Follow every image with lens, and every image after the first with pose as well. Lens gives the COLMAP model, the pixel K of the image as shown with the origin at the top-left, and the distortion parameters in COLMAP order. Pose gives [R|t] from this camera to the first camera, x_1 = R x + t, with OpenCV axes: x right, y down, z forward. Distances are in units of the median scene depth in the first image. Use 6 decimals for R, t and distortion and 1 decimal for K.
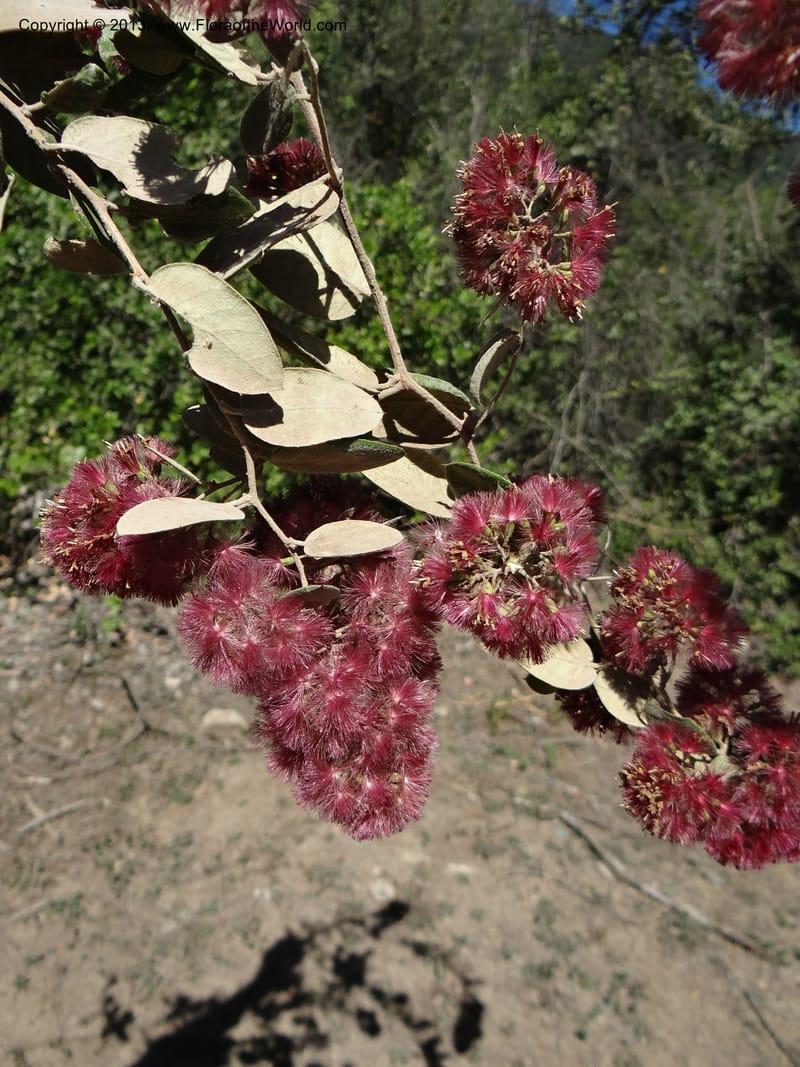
lens RADIAL K [[801.1, 0, 400.0], [0, 801.1, 533.5], [0, 0, 1]] dist [-0.023424, 0.003436]
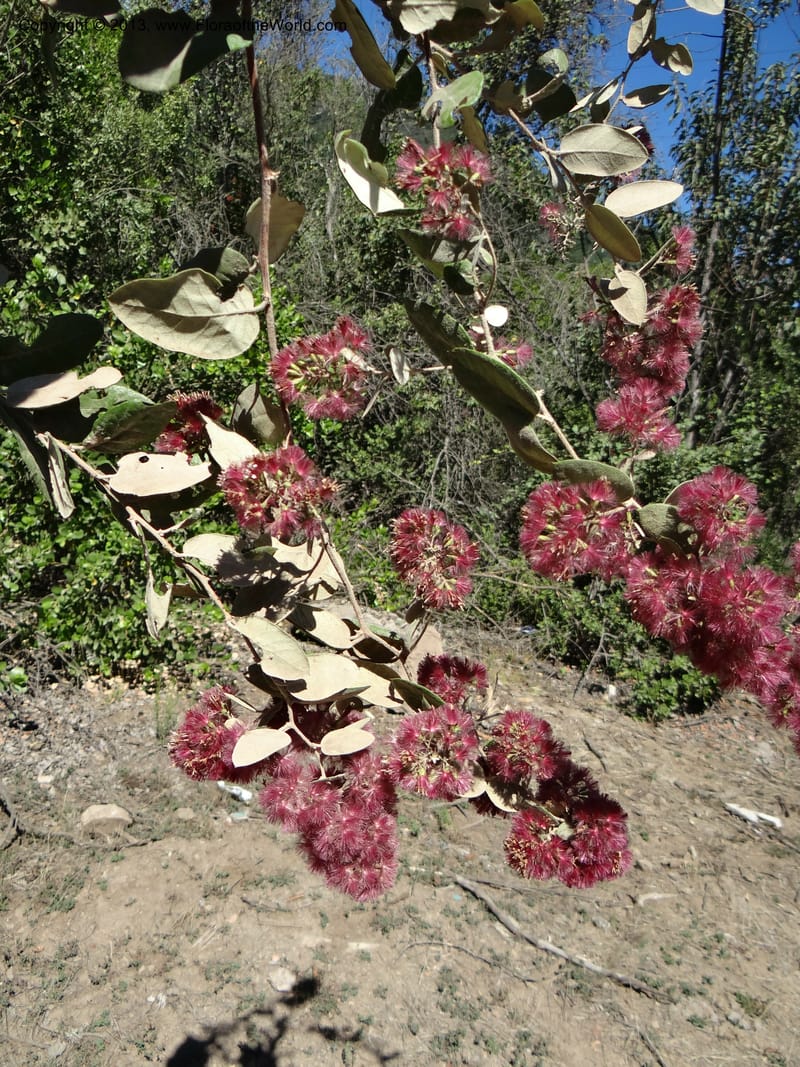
lens RADIAL K [[801.1, 0, 400.0], [0, 801.1, 533.5], [0, 0, 1]] dist [-0.023424, 0.003436]
pose [[0.986220, -0.045384, 0.159091, -0.004642], [0.057866, 0.995524, -0.074724, -0.006272], [-0.154987, 0.082900, 0.984432, -0.011380]]
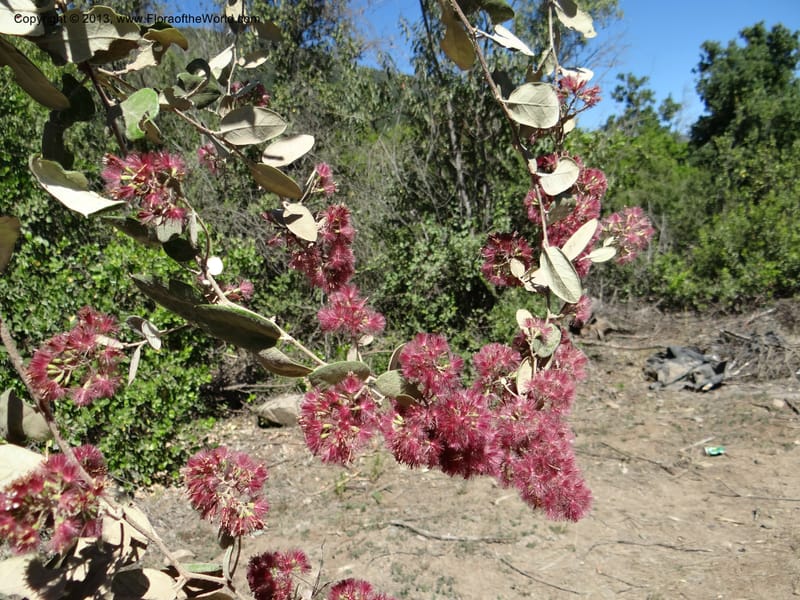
lens RADIAL K [[573.1, 0, 400.0], [0, 573.1, 300.0], [0, 0, 1]] dist [-0.045611, 0.000480]
pose [[0.898705, -0.304308, 0.315795, -0.014227], [0.348909, 0.932383, -0.094475, 0.011211], [-0.265692, 0.195089, 0.944112, -0.150538]]
